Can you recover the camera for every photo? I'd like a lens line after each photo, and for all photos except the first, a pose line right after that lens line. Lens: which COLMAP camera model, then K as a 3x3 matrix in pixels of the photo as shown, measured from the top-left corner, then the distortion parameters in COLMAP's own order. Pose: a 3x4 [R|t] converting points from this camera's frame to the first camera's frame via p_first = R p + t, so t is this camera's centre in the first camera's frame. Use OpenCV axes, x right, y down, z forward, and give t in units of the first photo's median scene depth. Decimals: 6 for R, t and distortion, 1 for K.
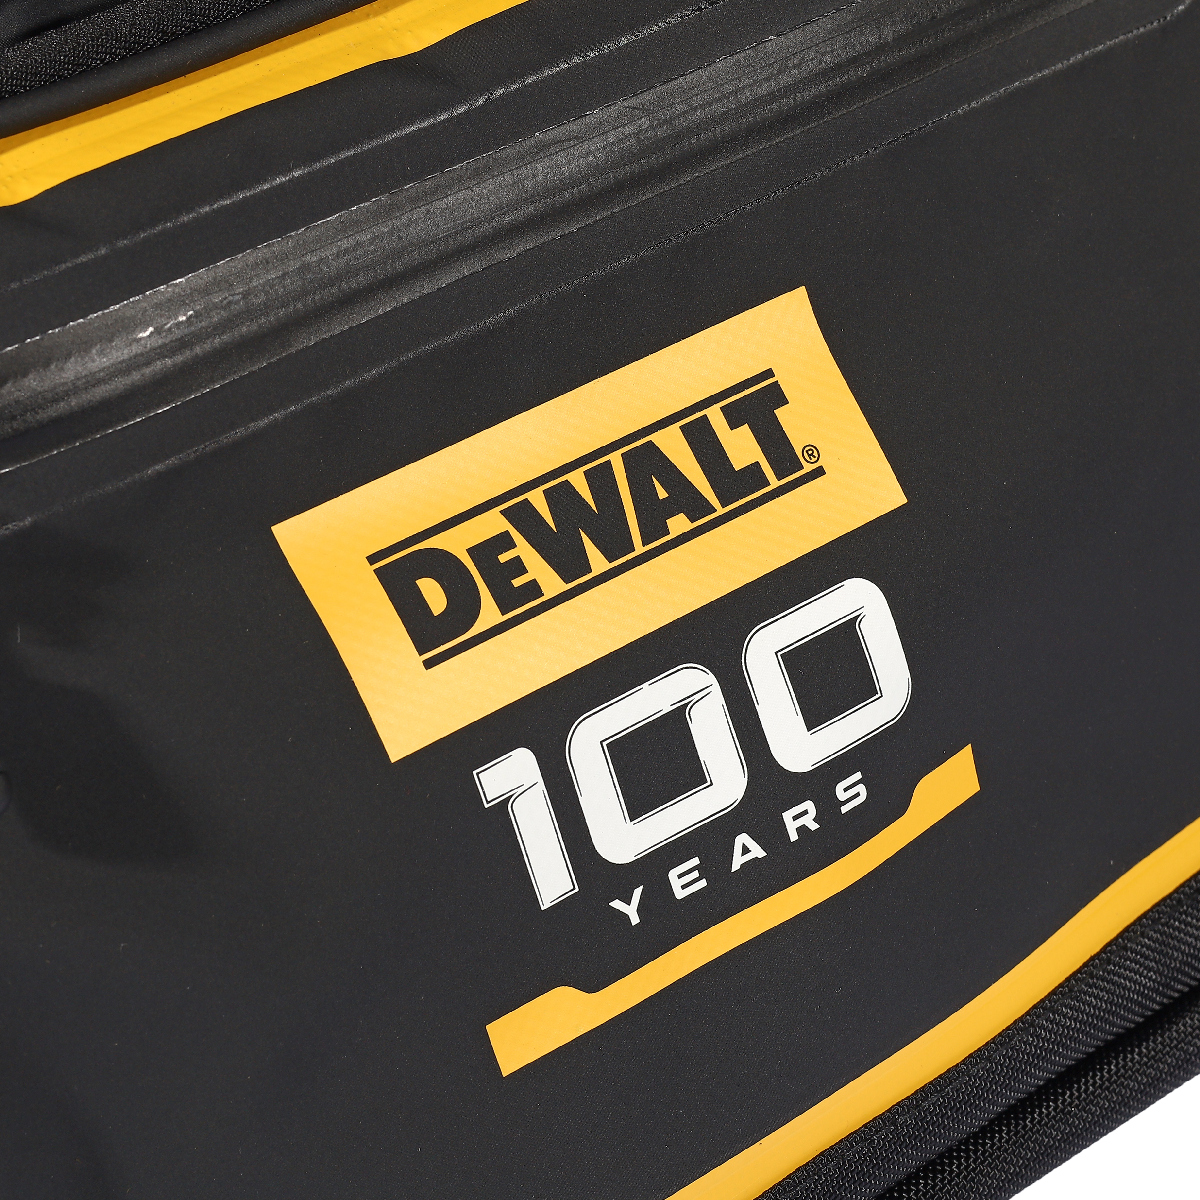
lens RADIAL K [[3775.5, 0, 600.2], [0, 3775.5, 598.7], [0, 0, 1]] dist [-0.111068, 0.000000]
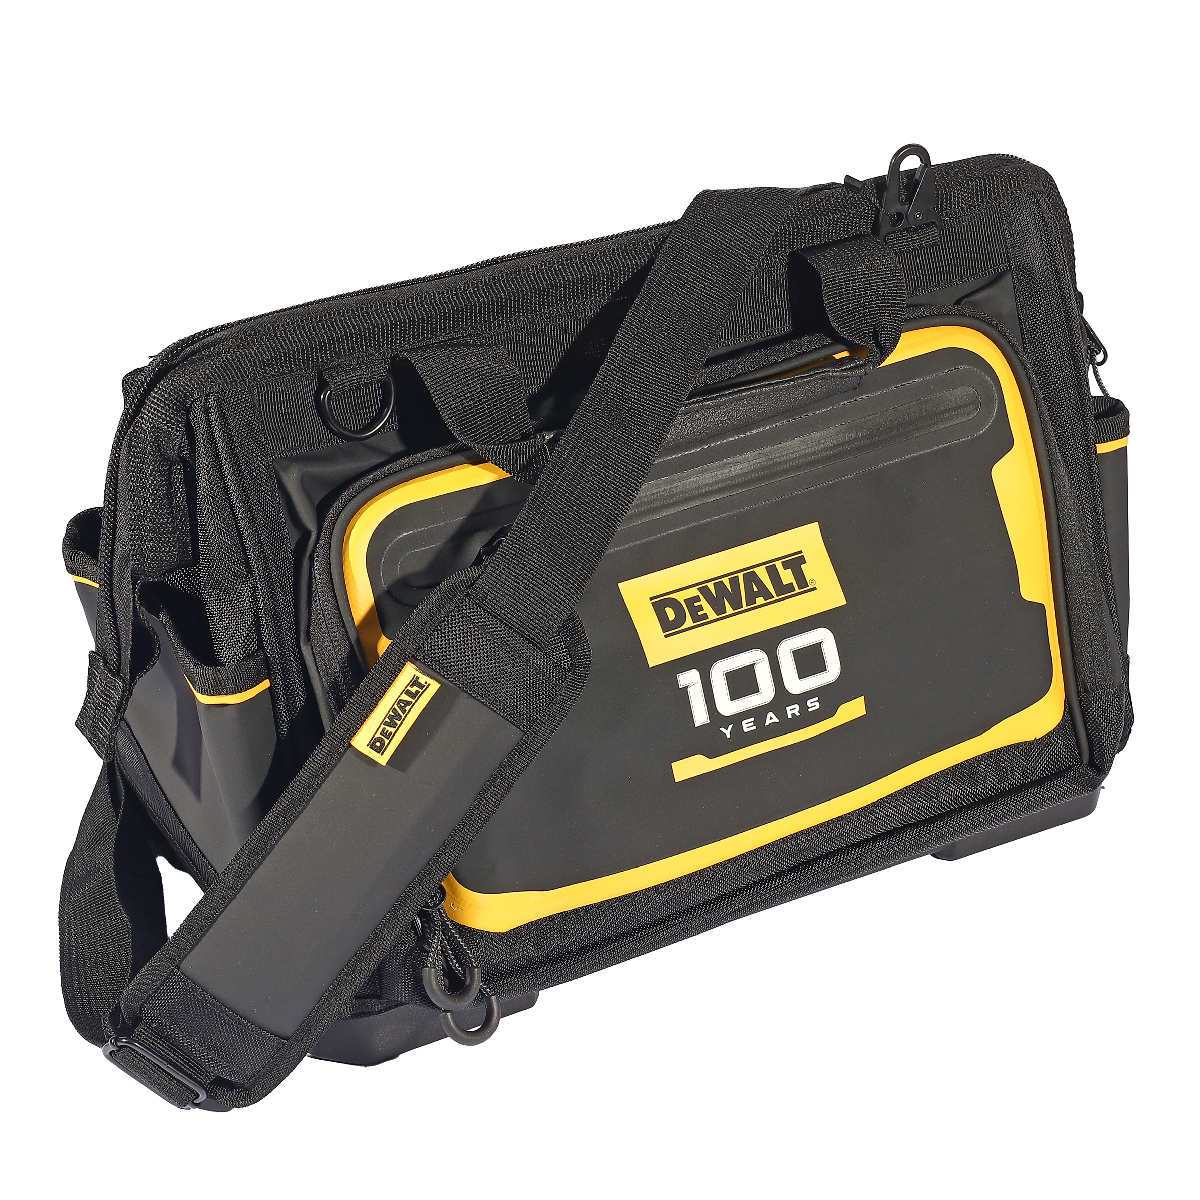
lens RADIAL K [[3775.5, 0, 599.9], [0, 3775.5, 599.8], [0, 0, 1]] dist [-0.111068, 0.000000]
pose [[0.989895, 0.109687, -0.089868, 0.156980], [-0.113962, 0.992515, -0.043896, 0.118230], [0.084381, 0.053694, 0.994986, -1.838533]]
